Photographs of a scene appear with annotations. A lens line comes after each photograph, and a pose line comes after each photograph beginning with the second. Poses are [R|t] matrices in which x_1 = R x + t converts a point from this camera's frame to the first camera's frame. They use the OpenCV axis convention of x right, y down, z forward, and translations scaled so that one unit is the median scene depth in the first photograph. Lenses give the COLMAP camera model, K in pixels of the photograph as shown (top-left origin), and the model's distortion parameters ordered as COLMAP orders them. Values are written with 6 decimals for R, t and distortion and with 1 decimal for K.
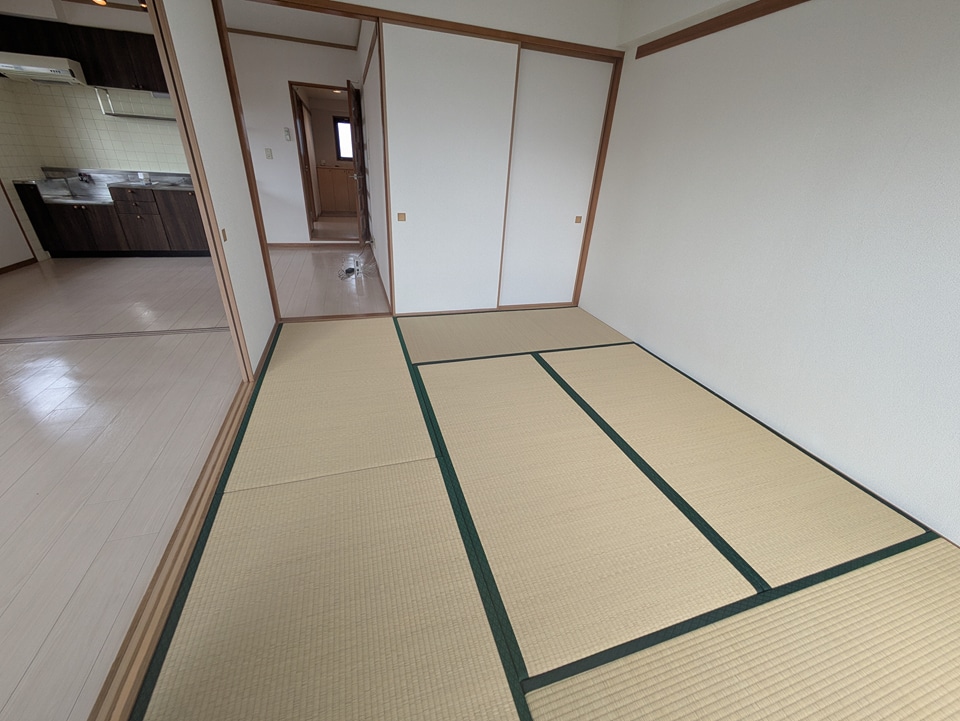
lens RADIAL K [[380.2, 0, 479.6], [0, 380.2, 358.1], [0, 0, 1]] dist [0.000039, -0.000879]
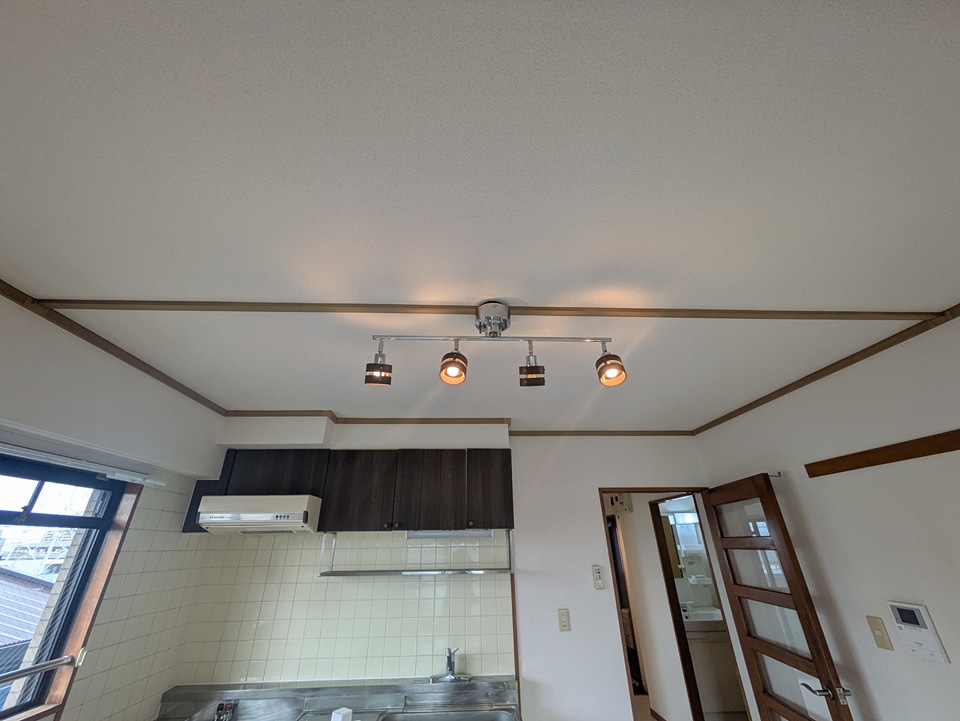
lens RADIAL K [[380.2, 0, 478.1], [0, 380.2, 361.4], [0, 0, 1]] dist [0.000039, -0.000879]
pose [[0.959699, -0.186379, -0.210334, -0.604040], [-0.059175, 0.597642, -0.799576, -0.410078], [0.274729, 0.779799, 0.562527, 0.518571]]
